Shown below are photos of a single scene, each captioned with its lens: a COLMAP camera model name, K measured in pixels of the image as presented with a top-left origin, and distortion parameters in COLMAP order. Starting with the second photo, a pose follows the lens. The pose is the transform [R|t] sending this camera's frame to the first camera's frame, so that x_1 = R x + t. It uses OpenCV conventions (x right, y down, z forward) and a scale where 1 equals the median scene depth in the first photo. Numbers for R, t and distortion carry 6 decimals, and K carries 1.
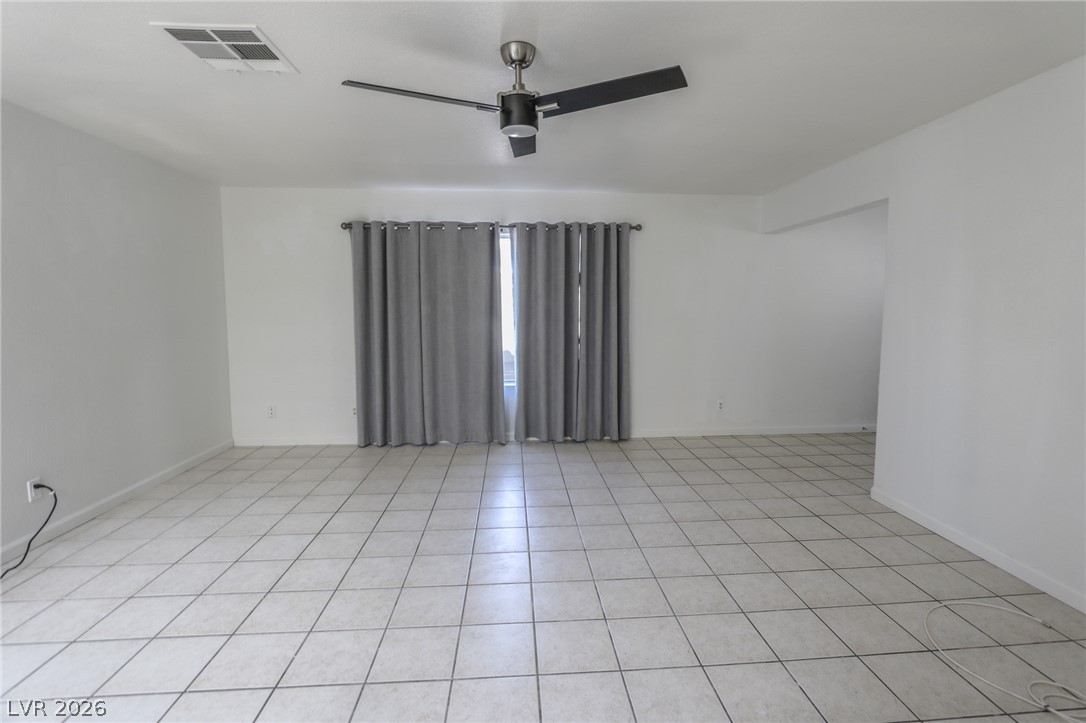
lens RADIAL K [[499.8, 0, 554.2], [0, 499.8, 356.1], [0, 0, 1]] dist [-0.015447, 0.001448]
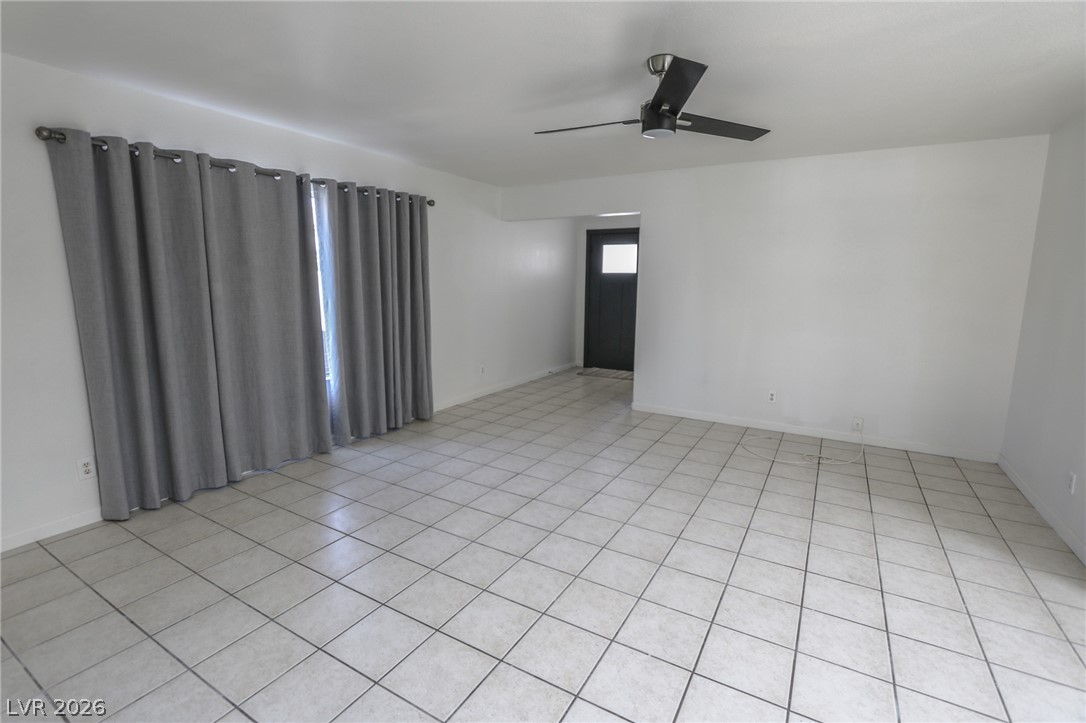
lens RADIAL K [[499.8, 0, 535.5], [0, 499.8, 365.1], [0, 0, 1]] dist [-0.015447, 0.001448]
pose [[0.581137, -0.133353, 0.802806, -0.575309], [0.075382, 0.991063, 0.110057, -0.032825], [-0.810307, -0.003441, 0.585995, 0.260901]]
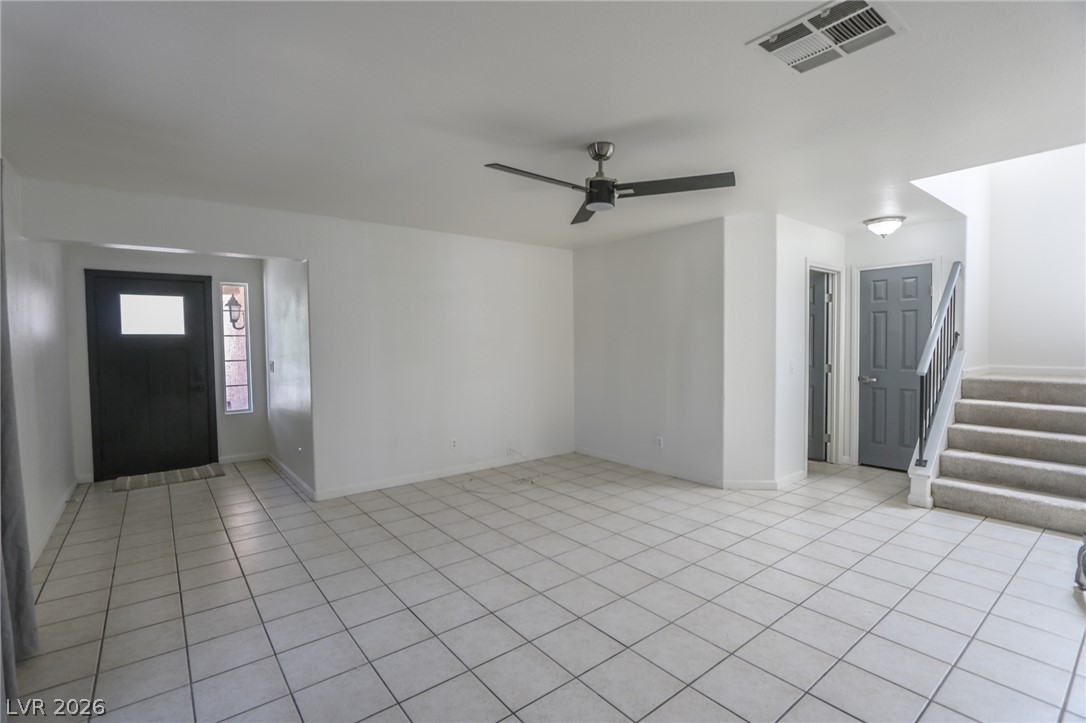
lens RADIAL K [[499.8, 0, 539.0], [0, 499.8, 365.1], [0, 0, 1]] dist [-0.015447, 0.001448]
pose [[-0.549416, -0.027602, 0.835093, -0.511869], [0.100963, 0.989938, 0.099144, -0.084574], [-0.829427, 0.138785, -0.541101, 0.887590]]
